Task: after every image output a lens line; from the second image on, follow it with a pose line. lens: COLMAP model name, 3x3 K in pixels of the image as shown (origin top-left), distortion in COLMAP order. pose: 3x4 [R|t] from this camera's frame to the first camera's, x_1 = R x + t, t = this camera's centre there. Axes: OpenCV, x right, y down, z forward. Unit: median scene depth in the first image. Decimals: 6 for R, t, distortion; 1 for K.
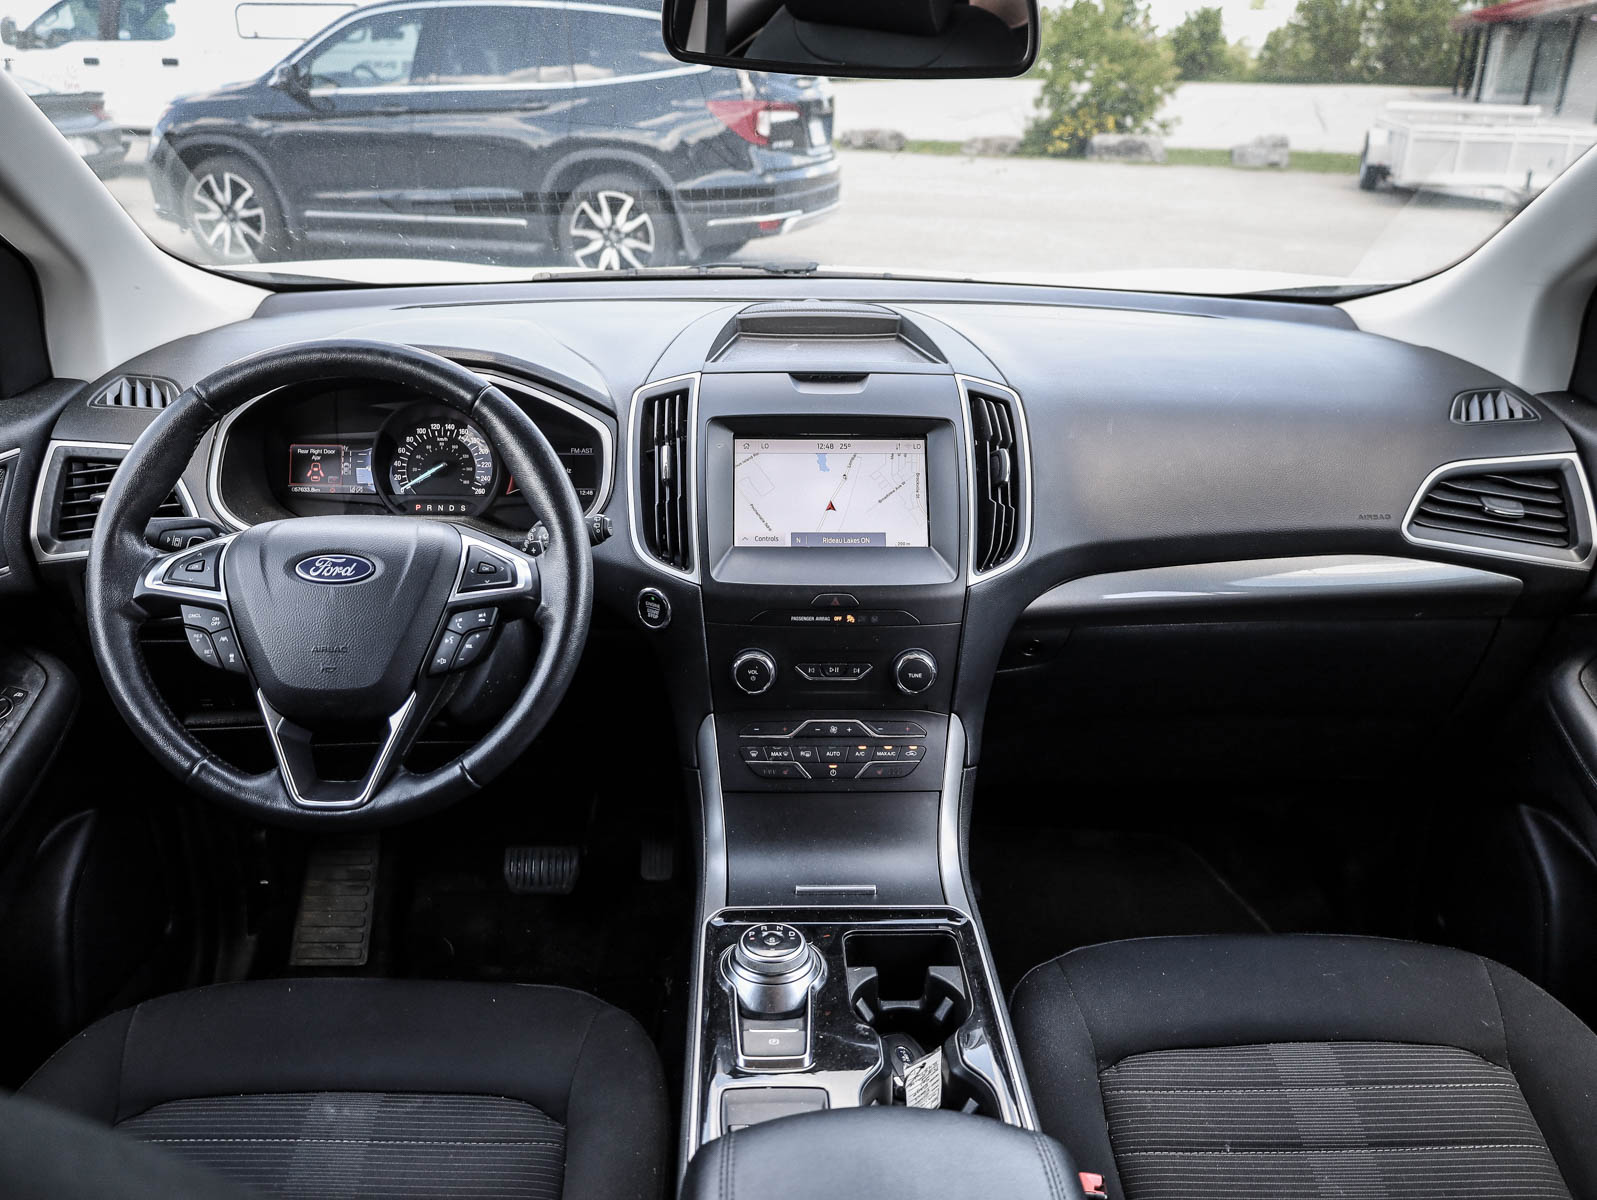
lens RADIAL K [[1247.3, 0, 807.2], [0, 1247.3, 611.3], [0, 0, 1]] dist [-0.002983, 0.008475]
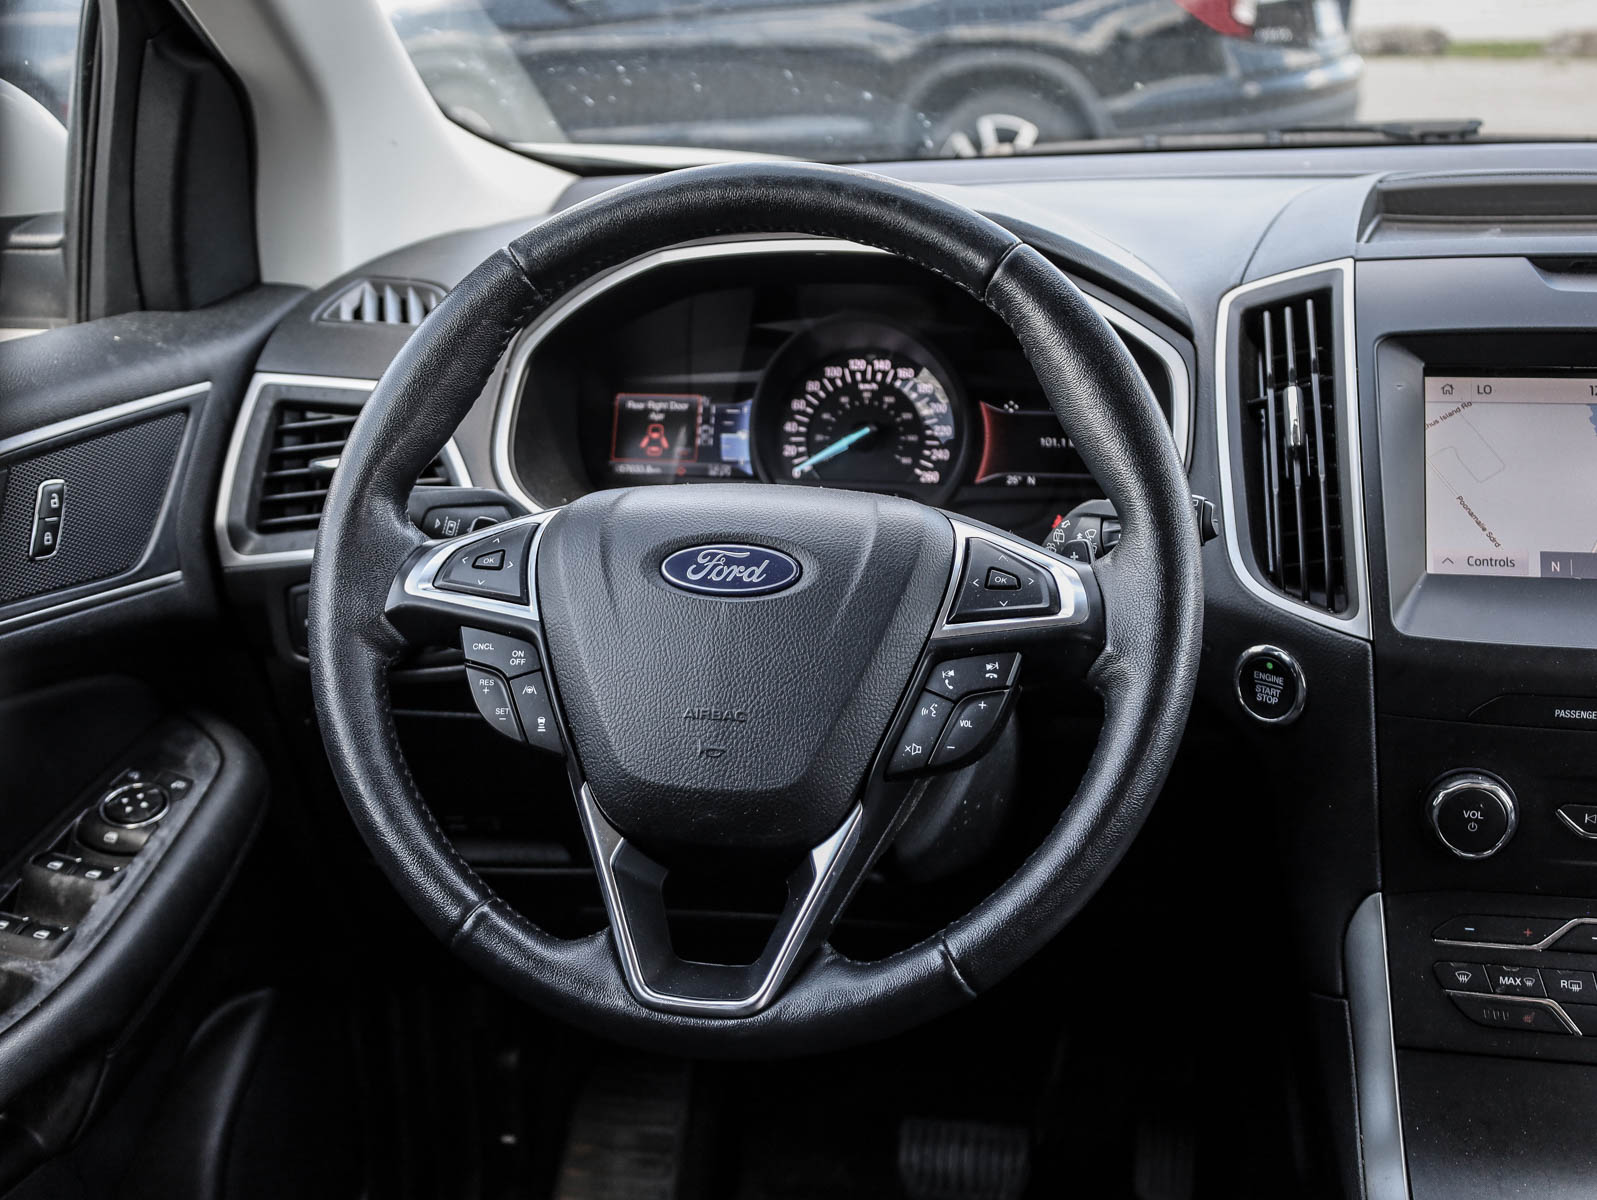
lens RADIAL K [[1898.1, 0, 805.8], [0, 1898.1, 609.3], [0, 0, 1]] dist [0.013689, 0.000000]
pose [[0.973490, 0.032240, -0.226447, -0.127277], [-0.051468, 0.995503, -0.079527, 0.038414], [0.222865, 0.089073, 0.970771, 0.162559]]
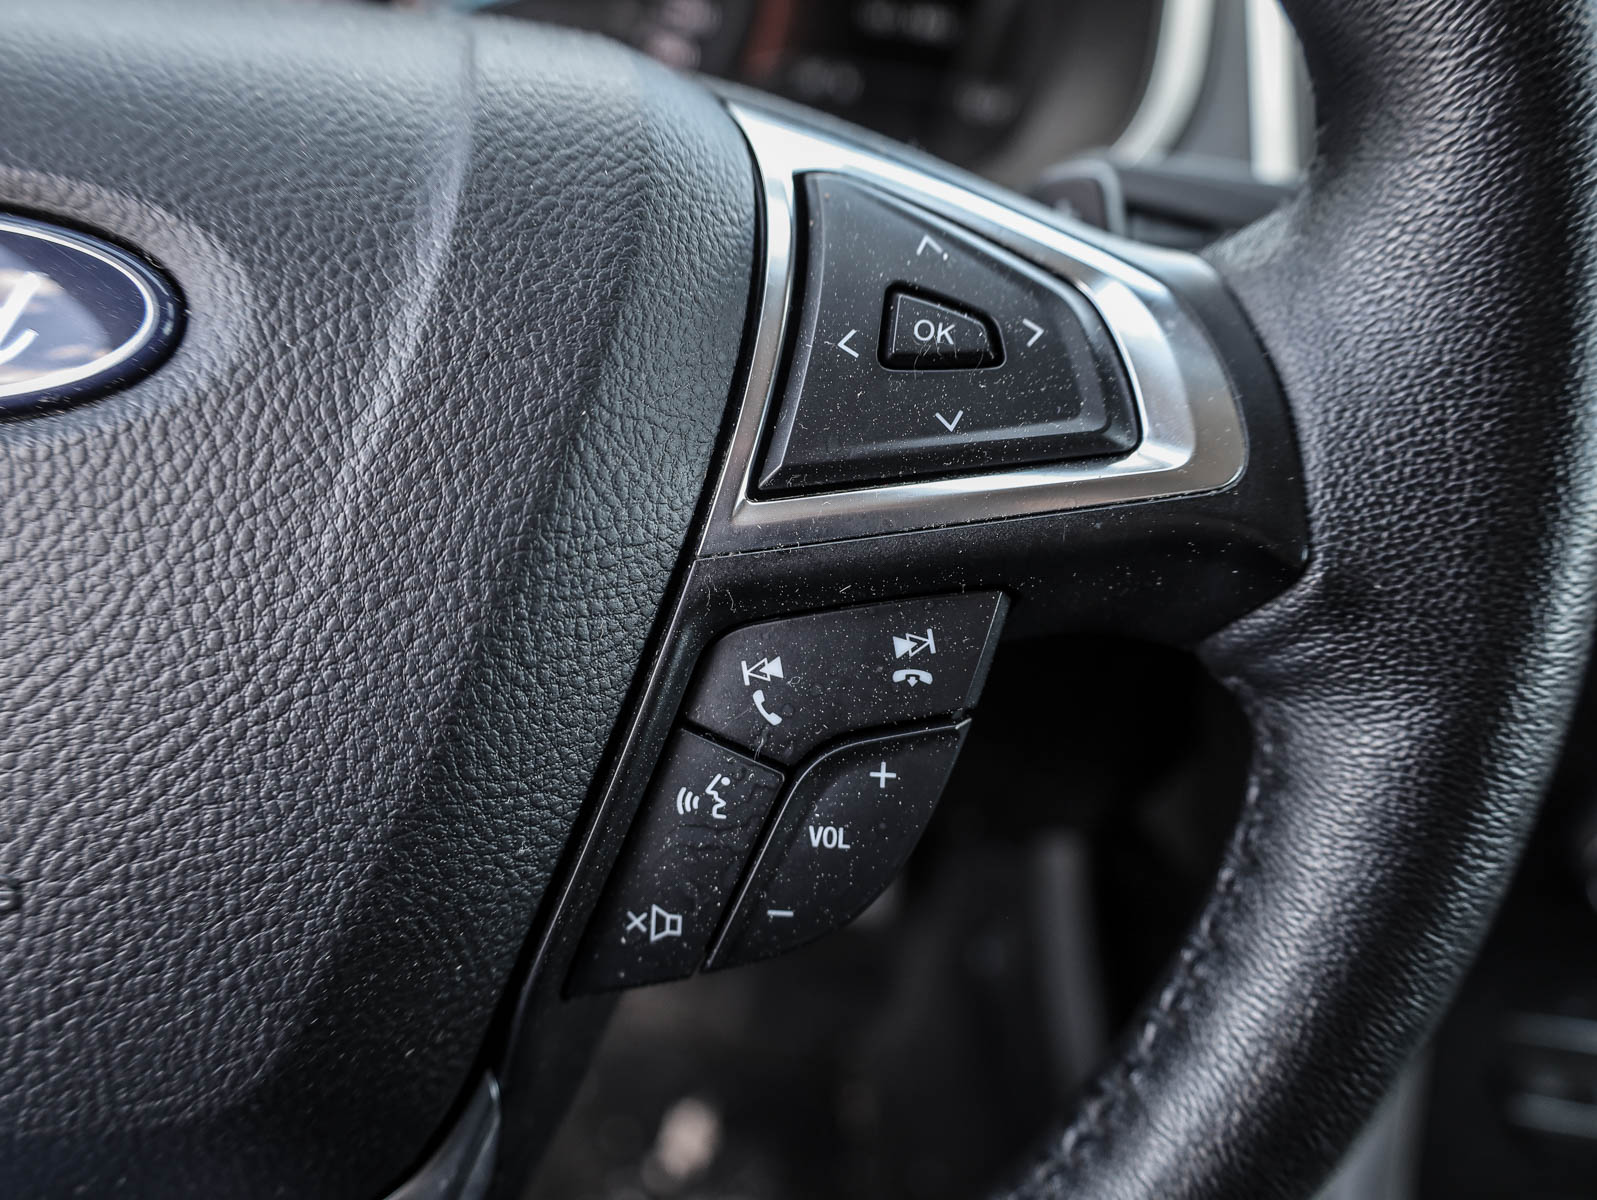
lens RADIAL K [[1247.3, 0, 807.5], [0, 1247.3, 603.5], [0, 0, 1]] dist [-0.002983, 0.008475]
pose [[0.999598, 0.025681, 0.011990, -0.224598], [-0.027755, 0.972643, 0.230642, -0.029967], [-0.005739, -0.230882, 0.972965, 0.693085]]
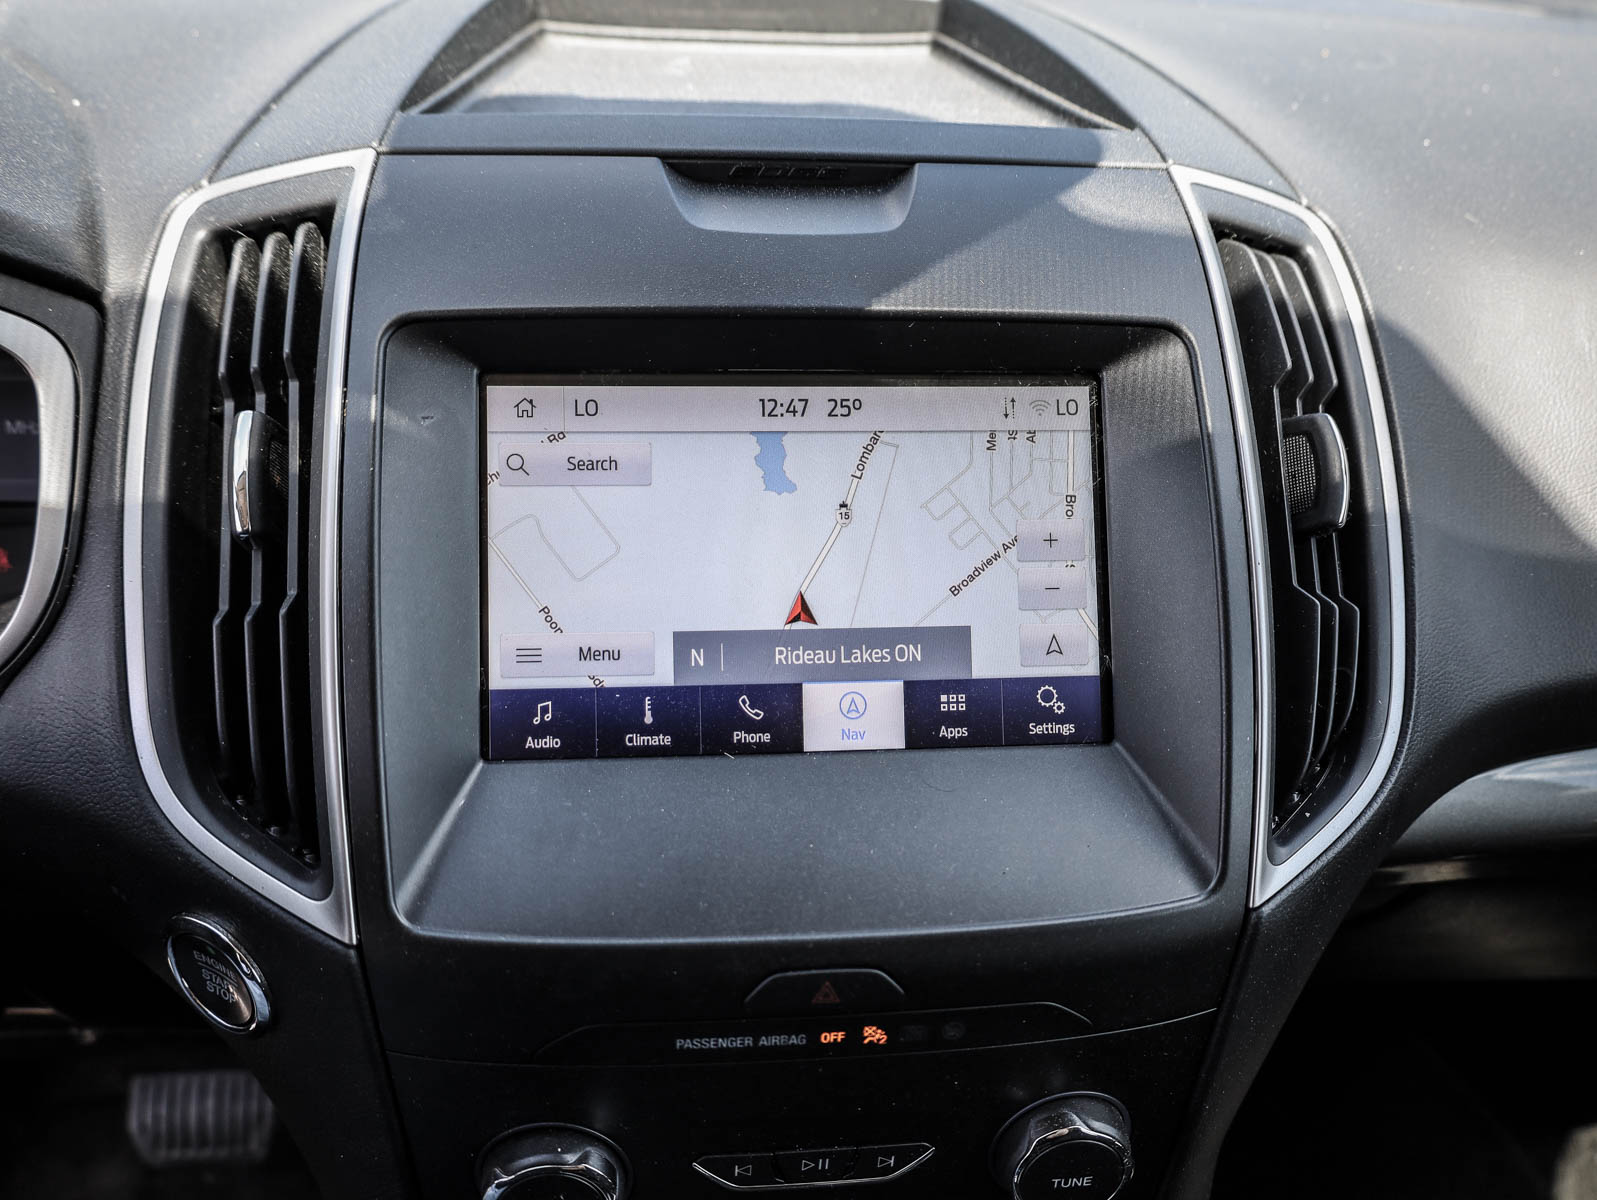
lens RADIAL K [[1247.3, 0, 791.7], [0, 1247.3, 591.5], [0, 0, 1]] dist [-0.002983, 0.008475]
pose [[0.997555, -0.005544, 0.069661, -0.005097], [-0.008098, 0.980961, 0.194038, -0.147036], [-0.069411, -0.194127, 0.978518, 0.681669]]
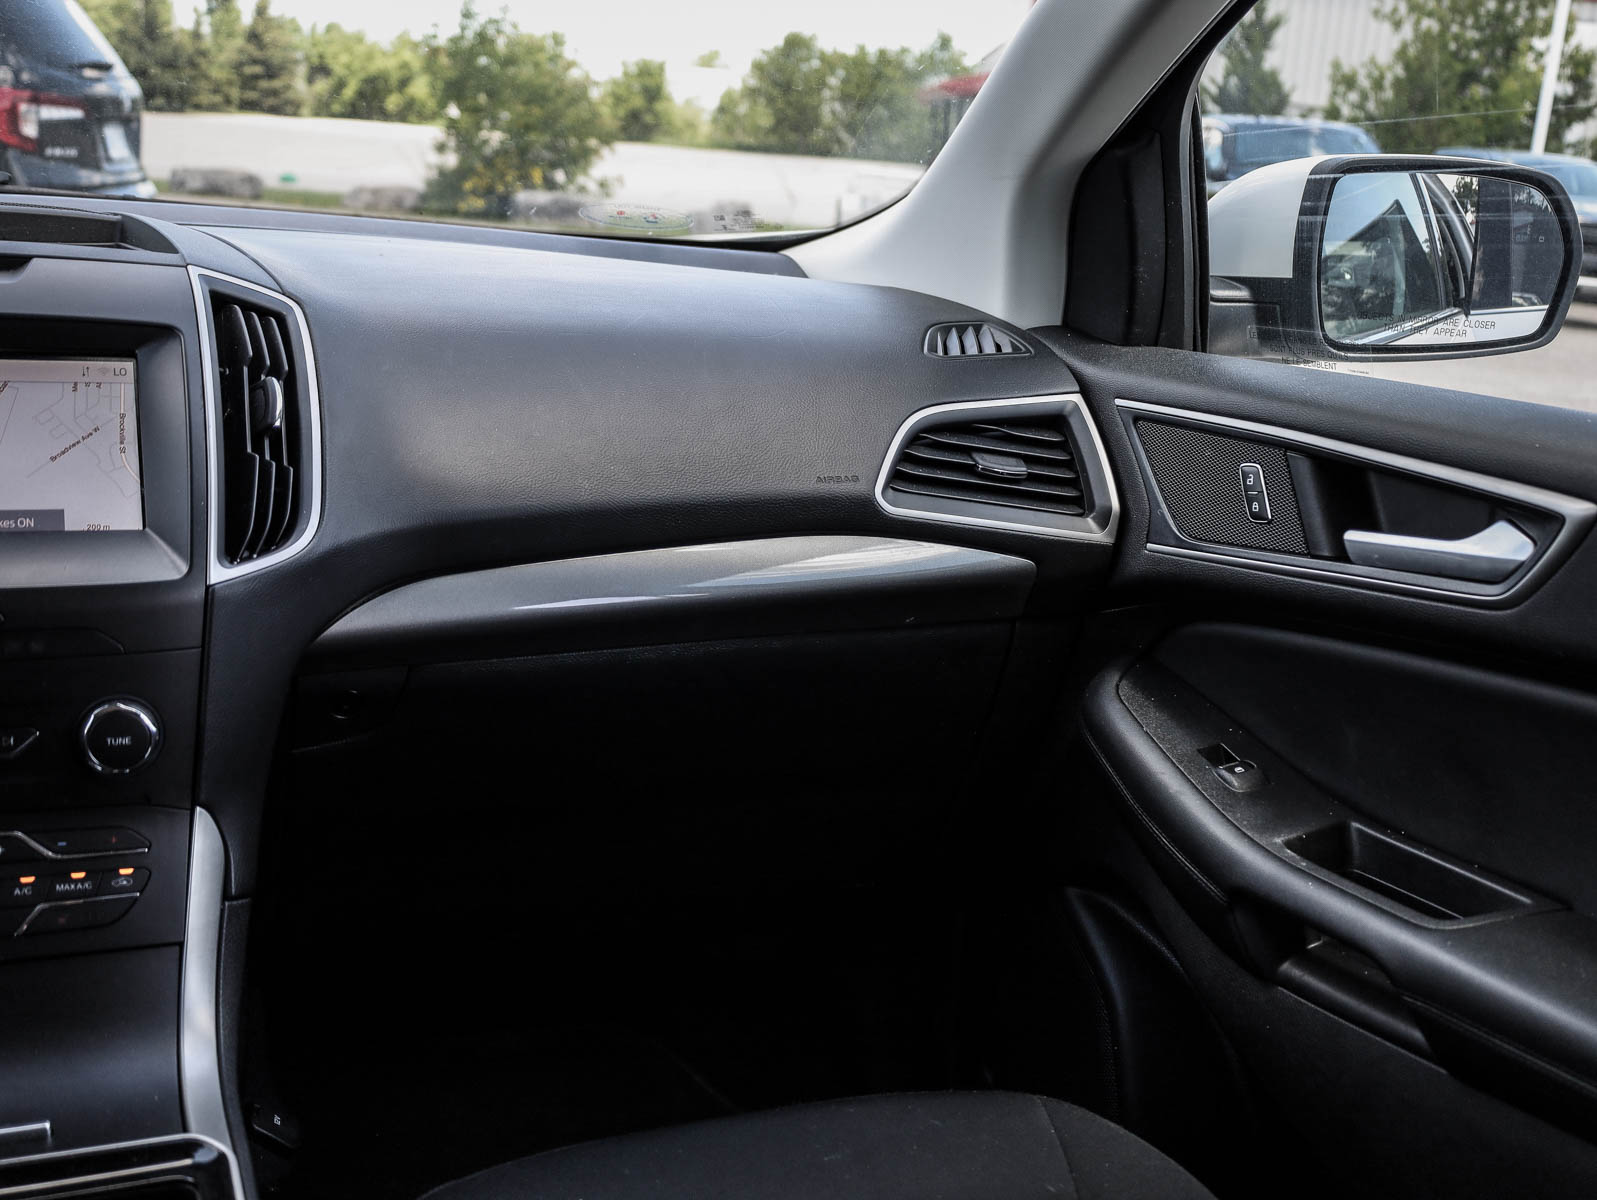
lens RADIAL K [[1667.5, 0, 799.6], [0, 1667.5, 598.7], [0, 0, 1]] dist [-0.014703, 0.000000]
pose [[0.931015, -0.042557, 0.362492, 0.097628], [0.090335, 0.989146, -0.115888, 0.097740], [-0.353626, 0.140640, 0.924754, 0.160877]]
